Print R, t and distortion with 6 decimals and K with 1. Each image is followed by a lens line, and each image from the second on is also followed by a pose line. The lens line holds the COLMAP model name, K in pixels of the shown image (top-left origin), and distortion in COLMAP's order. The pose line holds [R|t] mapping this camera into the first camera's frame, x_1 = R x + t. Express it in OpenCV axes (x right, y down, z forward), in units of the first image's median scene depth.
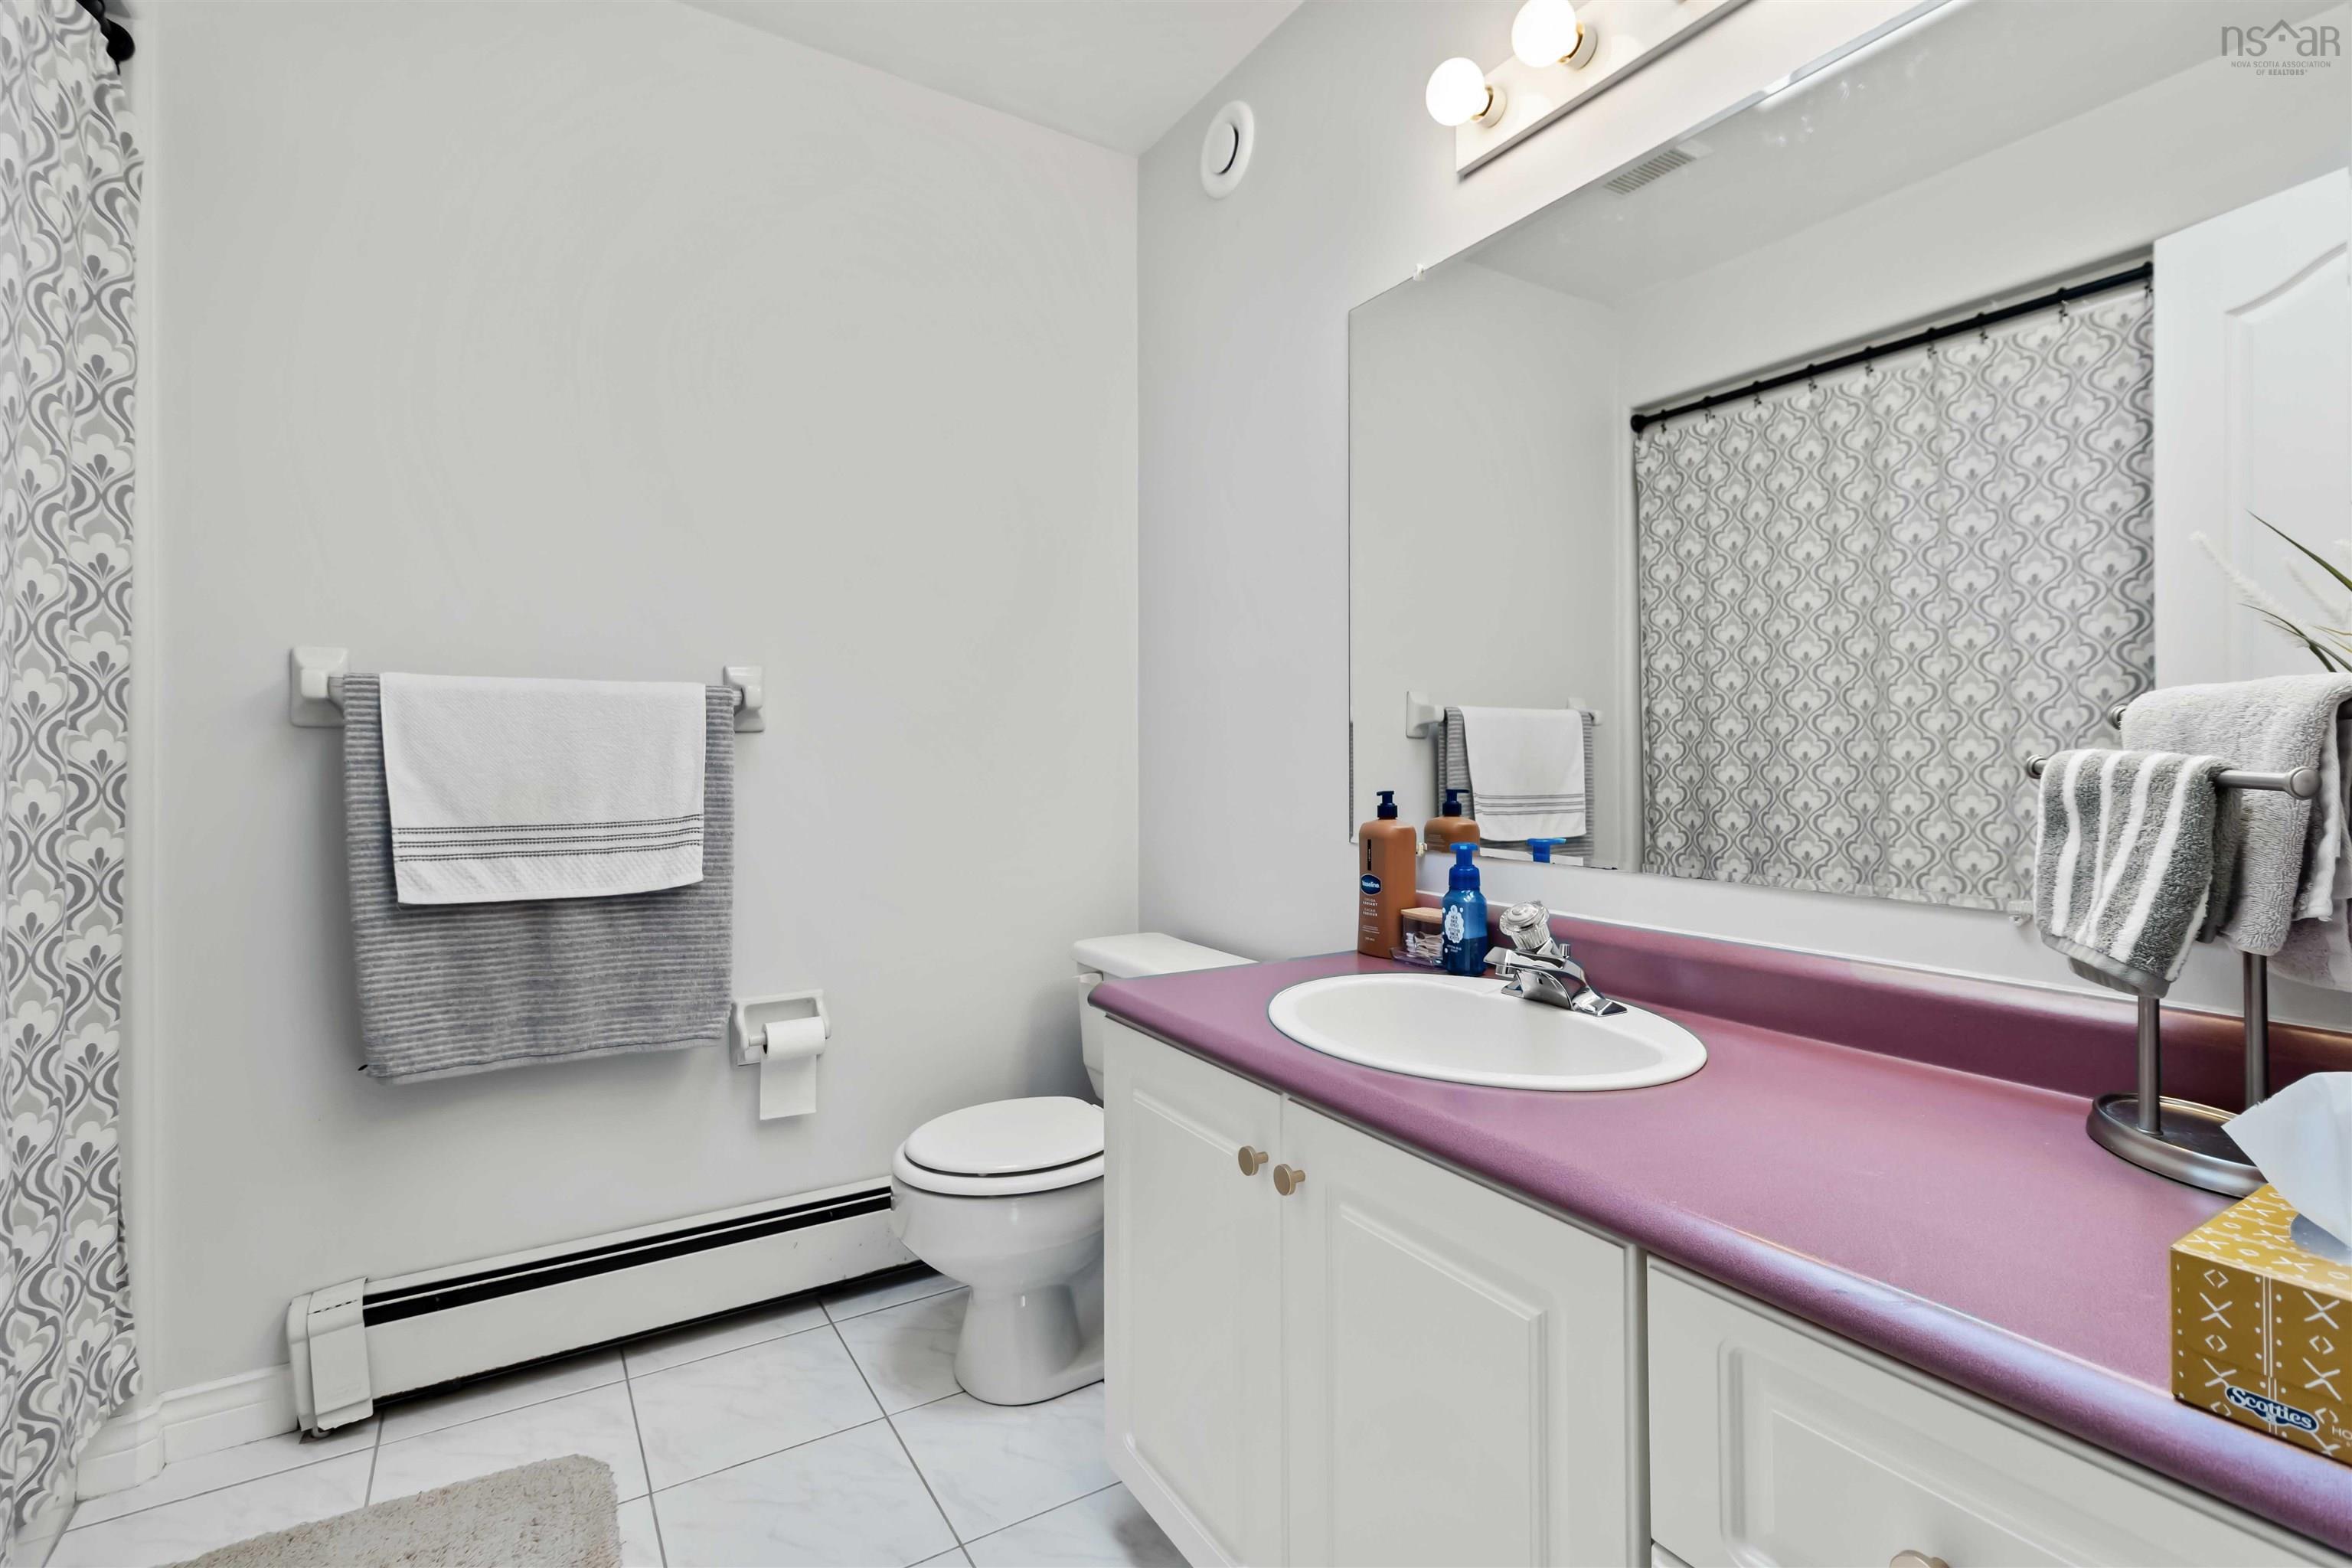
lens RADIAL K [[1082.7, 0, 1203.8], [0, 1082.7, 774.7], [0, 0, 1]] dist [0.006996, 0.000299]
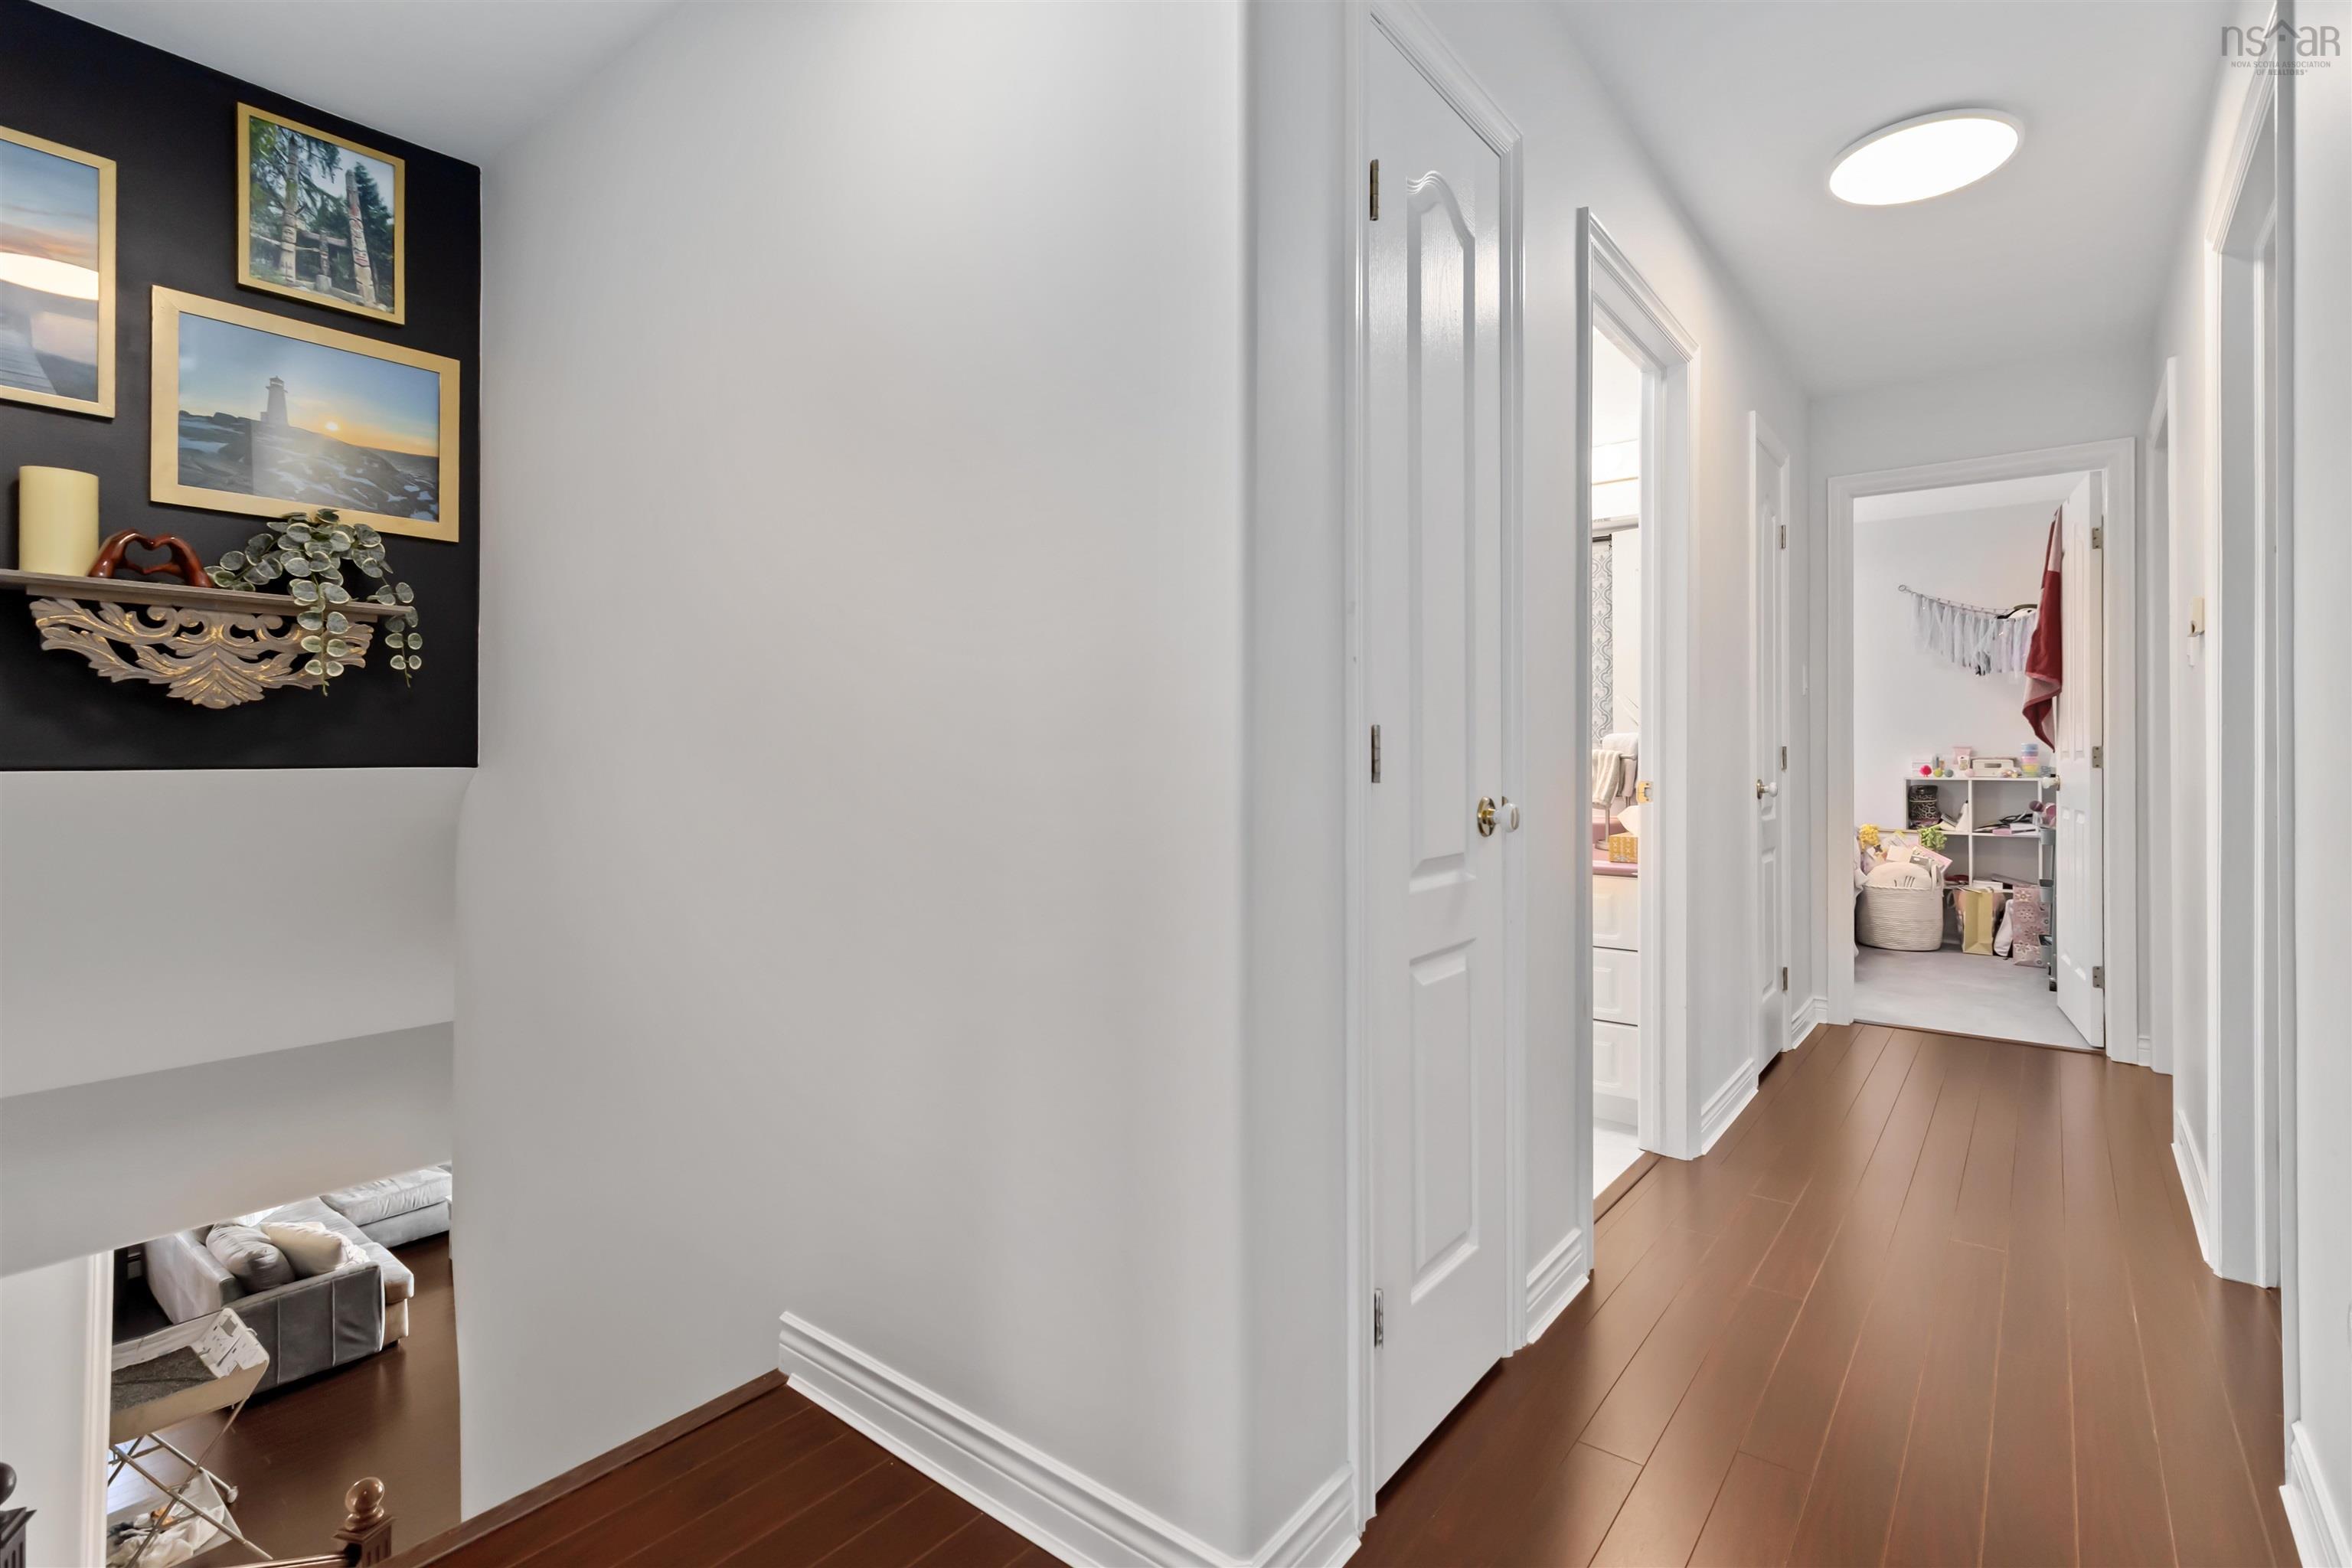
lens RADIAL K [[1095.7, 0, 1192.9], [0, 1095.7, 749.5], [0, 0, 1]] dist [0.006613, 0.000167]
pose [[0.941062, 0.006862, 0.338164, -1.997879], [-0.002729, 0.999916, -0.012697, 0.032362], [-0.338223, 0.011026, 0.941001, -2.357762]]
